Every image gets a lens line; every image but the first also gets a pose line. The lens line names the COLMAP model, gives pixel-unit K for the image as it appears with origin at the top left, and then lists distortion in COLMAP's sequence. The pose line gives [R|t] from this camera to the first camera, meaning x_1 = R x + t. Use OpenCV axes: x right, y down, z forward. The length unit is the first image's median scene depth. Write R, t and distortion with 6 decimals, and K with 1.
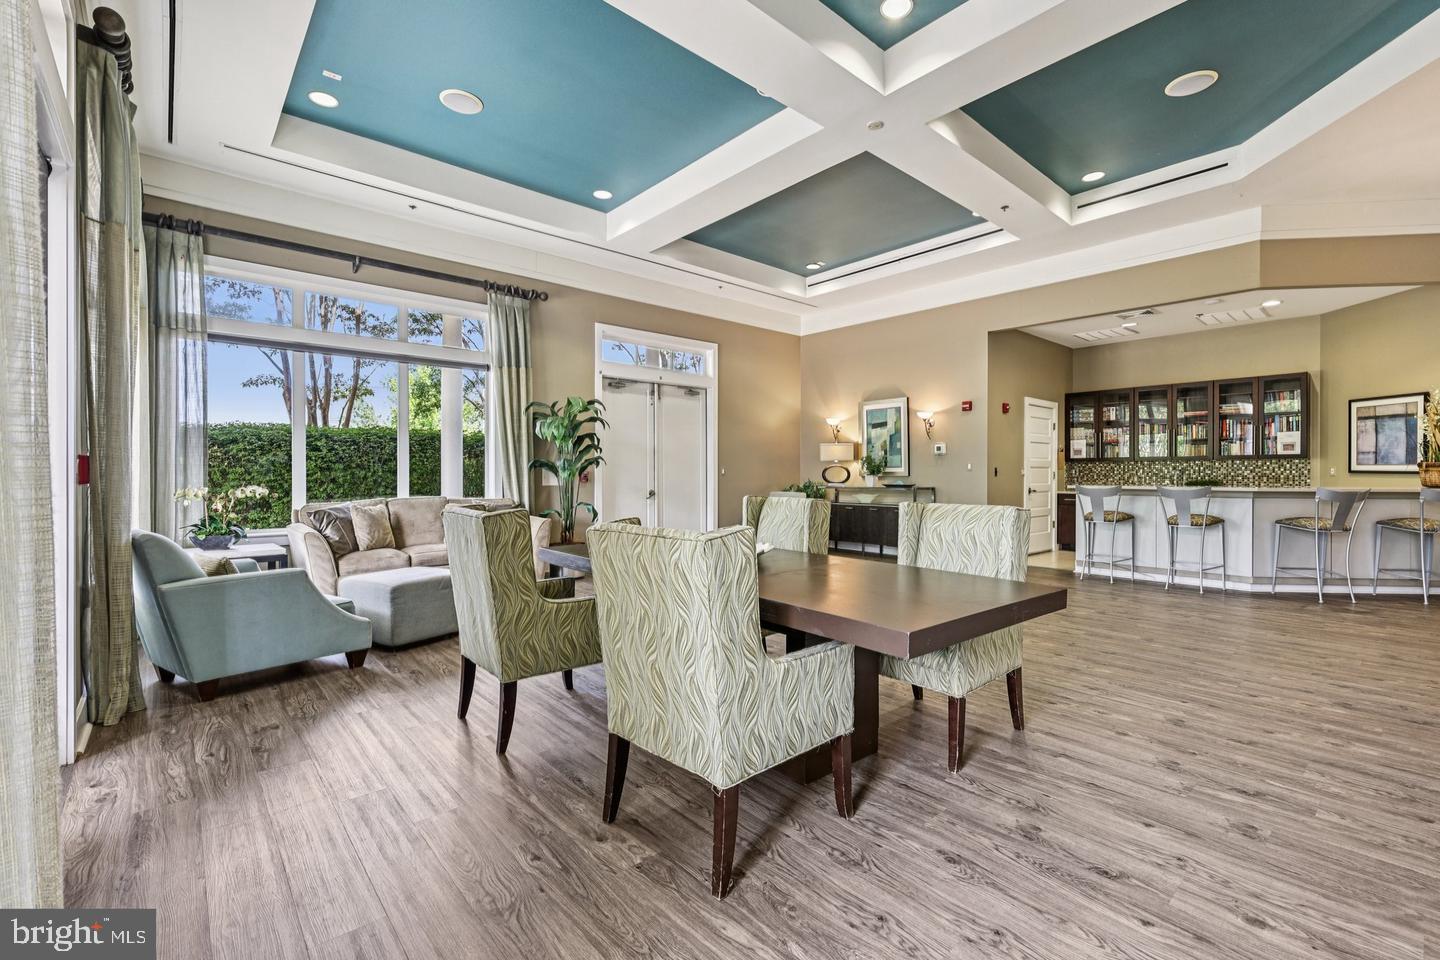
lens RADIAL K [[625.5, 0, 723.8], [0, 625.5, 474.3], [0, 0, 1]] dist [-0.002049, 0.000149]
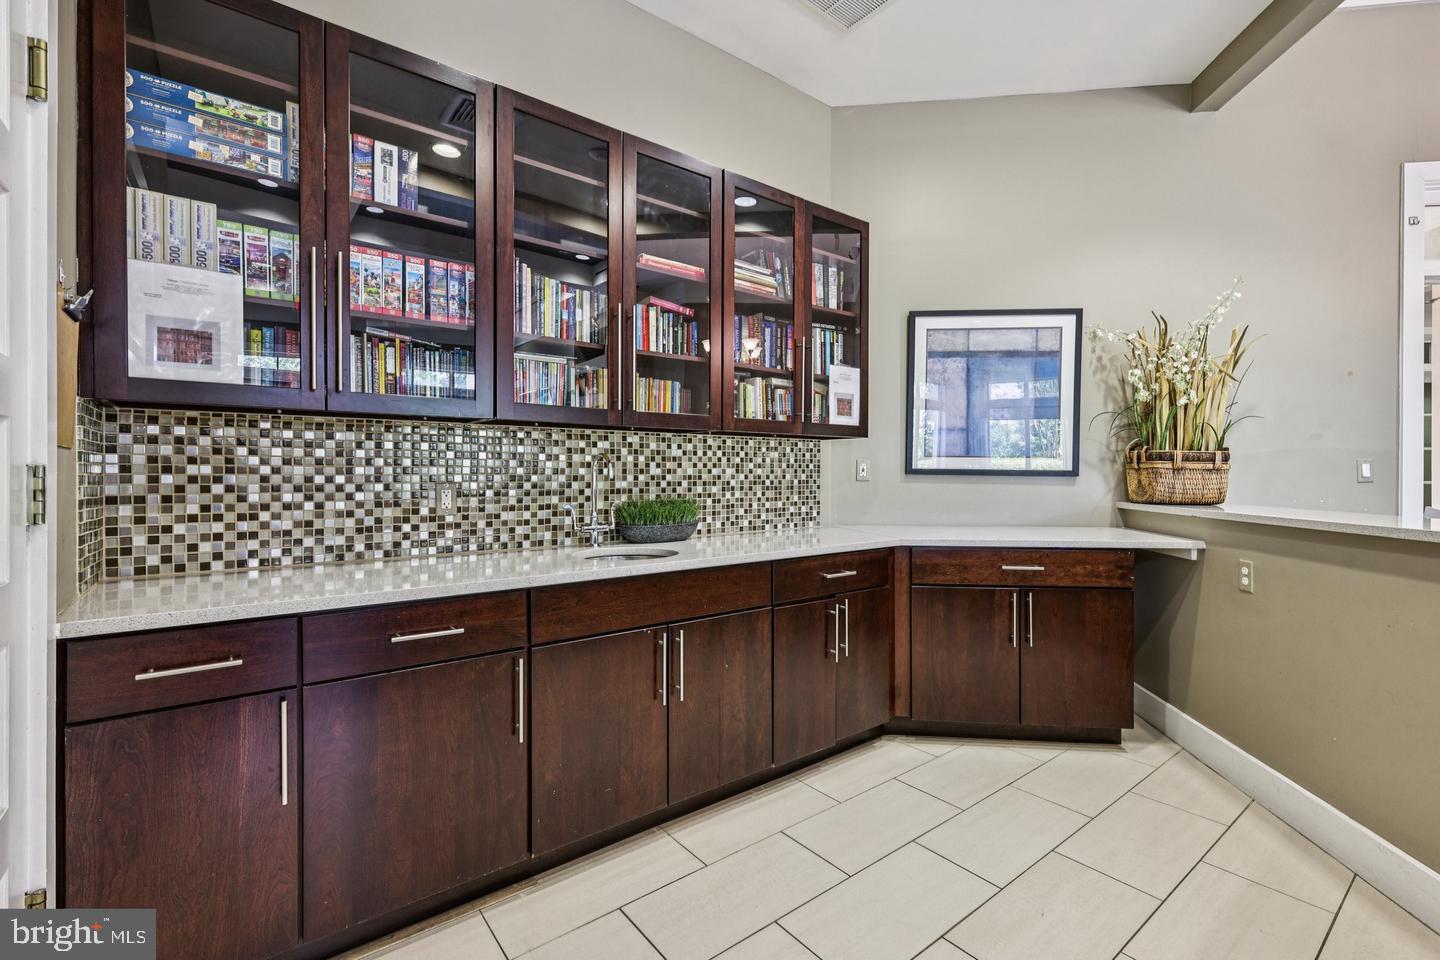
lens RADIAL K [[625.5, 0, 712.8], [0, 625.5, 477.4], [0, 0, 1]] dist [-0.002049, 0.000149]
pose [[0.088202, -0.006133, 0.996084, 0.528031], [0.001377, 0.999981, 0.006035, -0.002434], [-0.996102, 0.000840, 0.088208, 1.073476]]
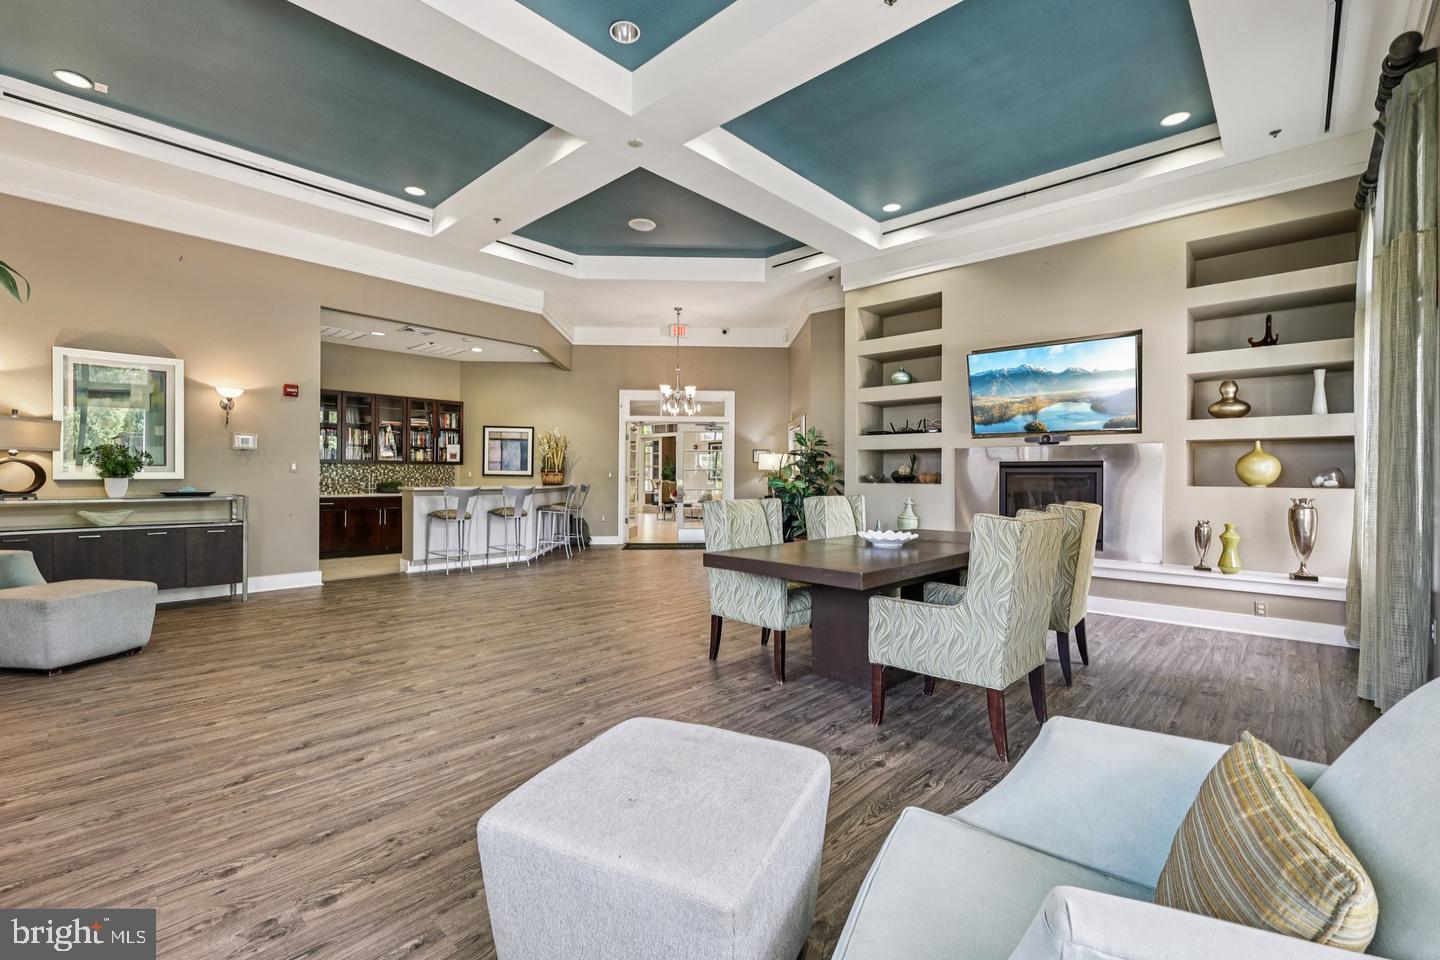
lens RADIAL K [[625.5, 0, 722.1], [0, 625.5, 484.2], [0, 0, 1]] dist [-0.002049, 0.000149]
pose [[-0.108094, -0.014290, 0.994038, -0.500095], [-0.005882, 0.999888, 0.013735, -0.005020], [-0.994123, -0.004363, -0.108166, 0.588175]]
